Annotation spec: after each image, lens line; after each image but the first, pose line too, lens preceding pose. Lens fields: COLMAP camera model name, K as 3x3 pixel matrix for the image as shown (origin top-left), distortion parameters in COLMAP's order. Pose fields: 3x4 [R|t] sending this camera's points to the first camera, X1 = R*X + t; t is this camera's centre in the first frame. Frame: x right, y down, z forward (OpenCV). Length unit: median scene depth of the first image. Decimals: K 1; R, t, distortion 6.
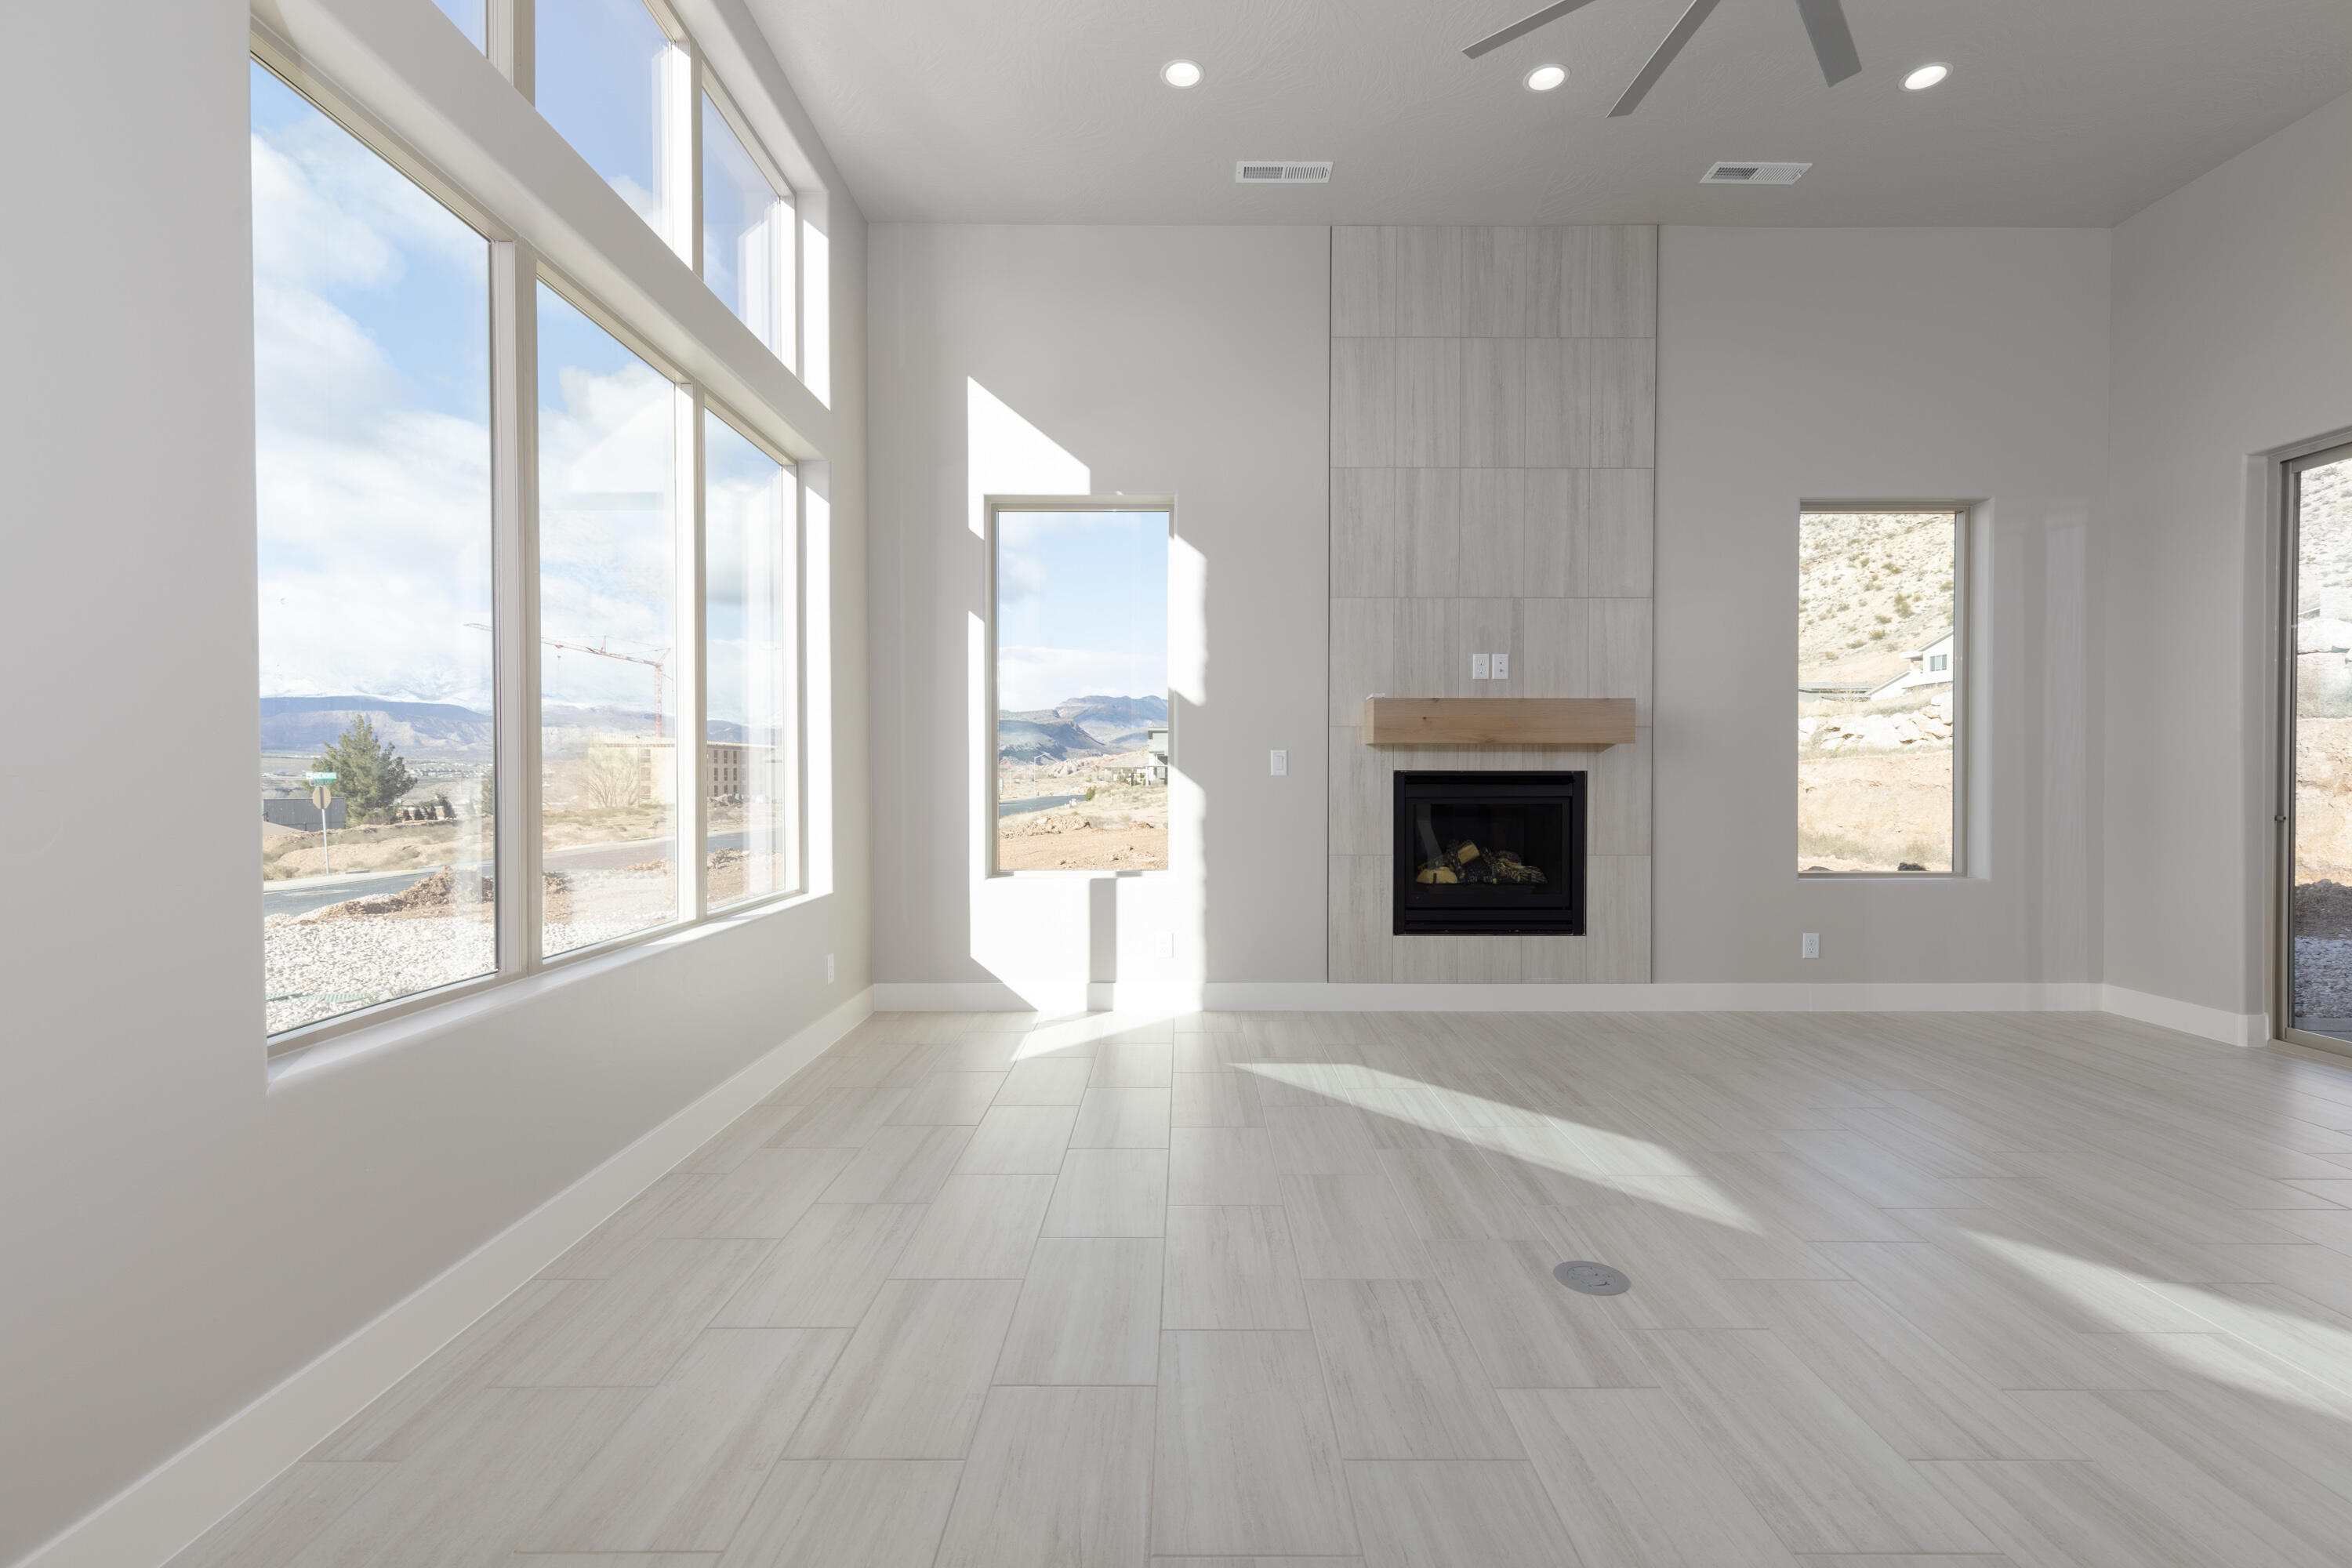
lens RADIAL K [[1051.4, 0, 1181.6], [0, 1051.4, 787.0], [0, 0, 1]] dist [0.010326, -0.001747]
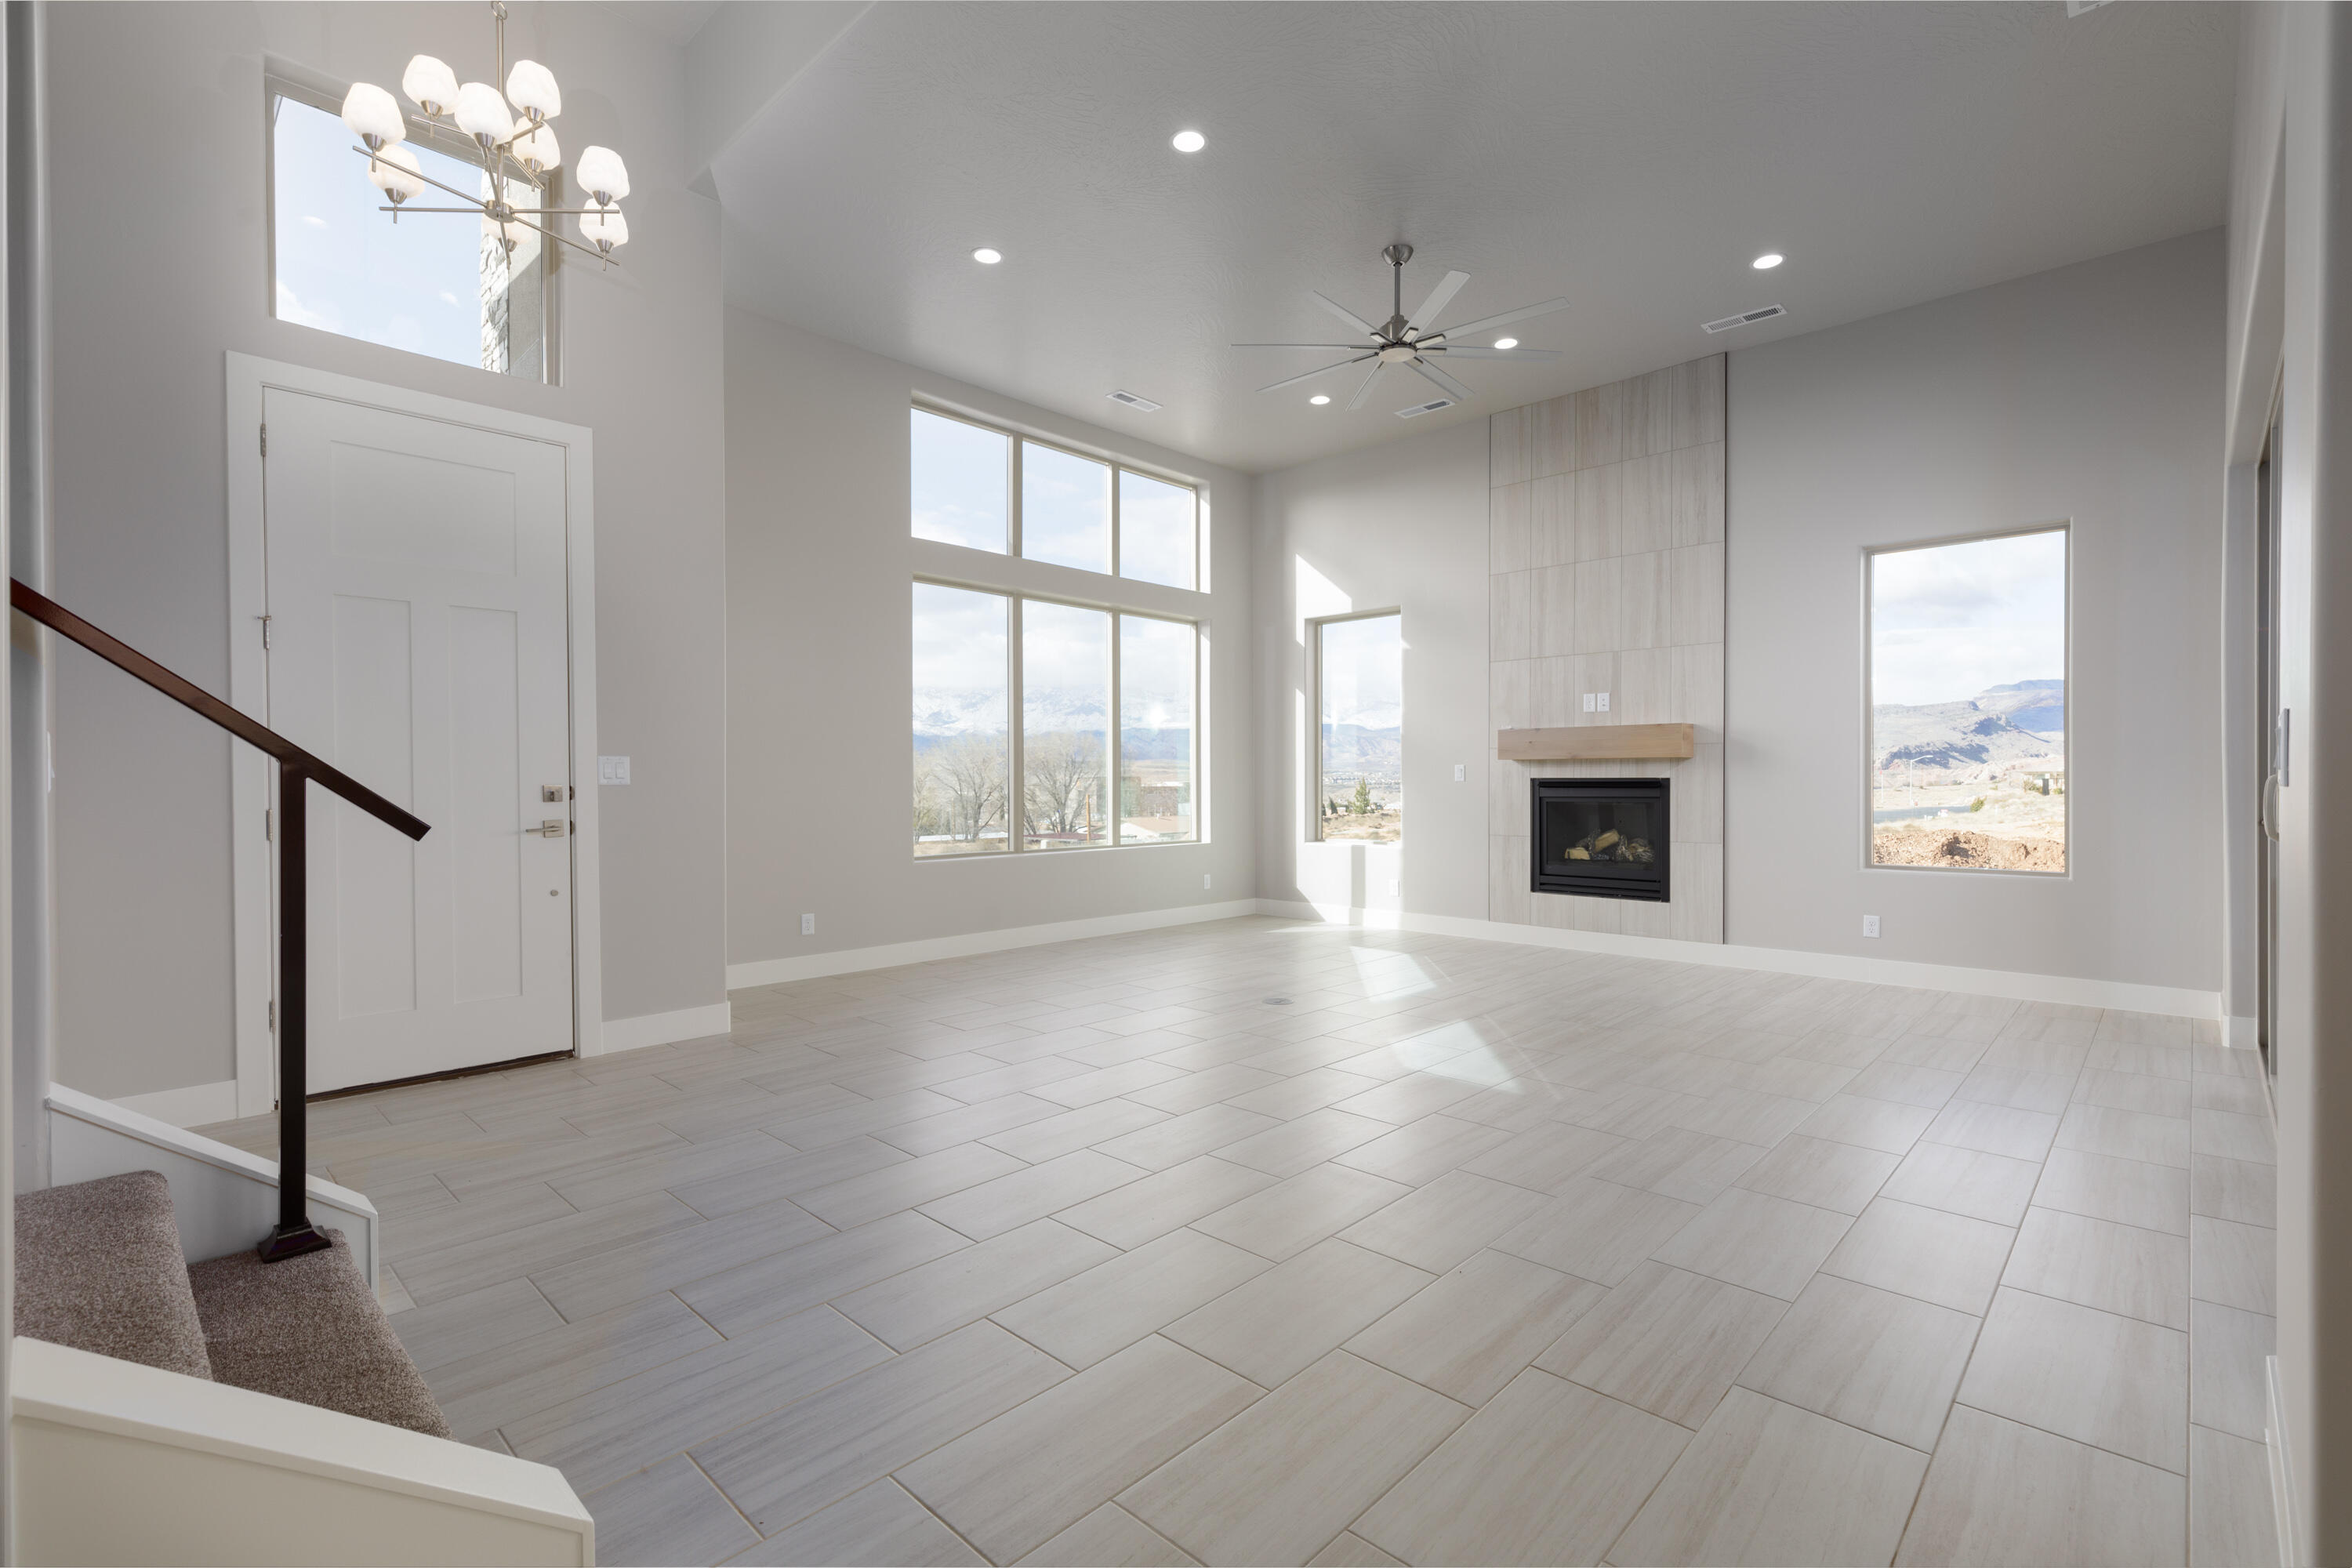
lens RADIAL K [[1051.4, 0, 1189.8], [0, 1051.4, 786.1], [0, 0, 1]] dist [0.010326, -0.001747]
pose [[0.725669, 0.002037, -0.688041, 0.858783], [-0.007027, 0.999965, -0.004451, 0.005064], [0.688008, 0.008065, 0.725658, -0.375102]]
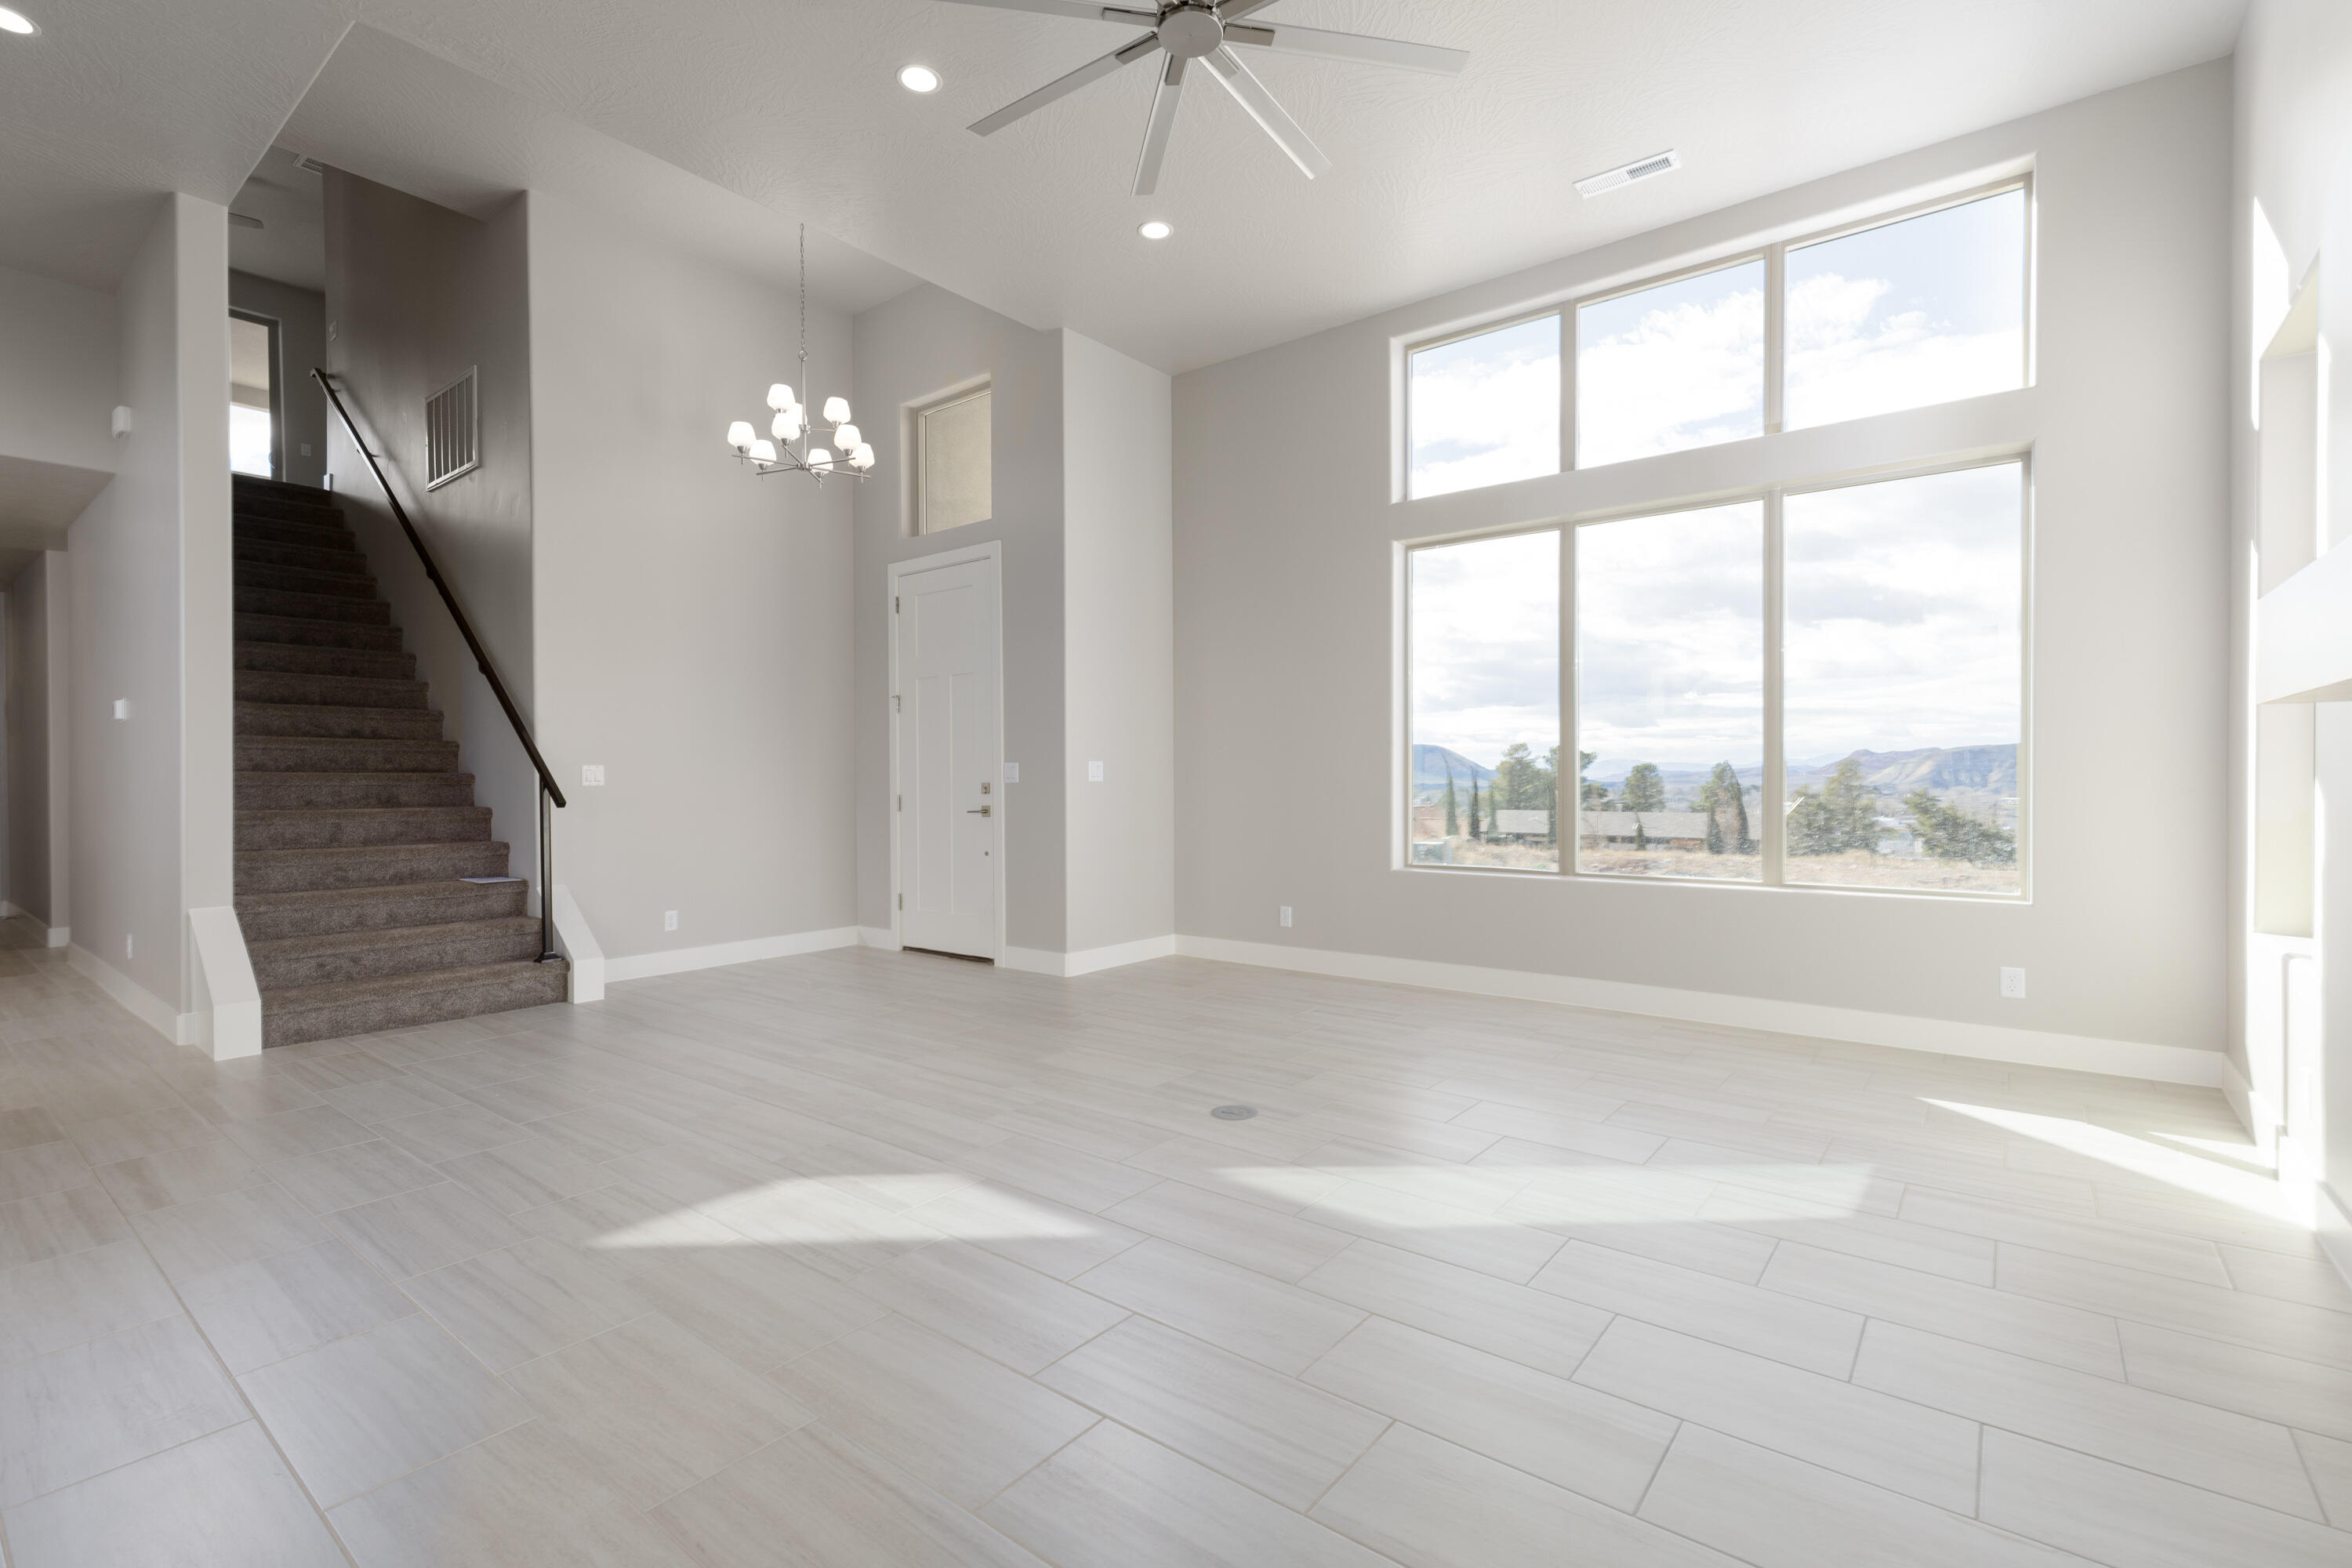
lens RADIAL K [[1051.4, 0, 1194.9], [0, 1051.4, 786.3], [0, 0, 1]] dist [0.010326, -0.001747]
pose [[-0.617748, 0.005206, -0.786359, 0.759196], [-0.006747, 0.999906, 0.011920, -0.008756], [0.786347, 0.012669, -0.617655, 0.889946]]
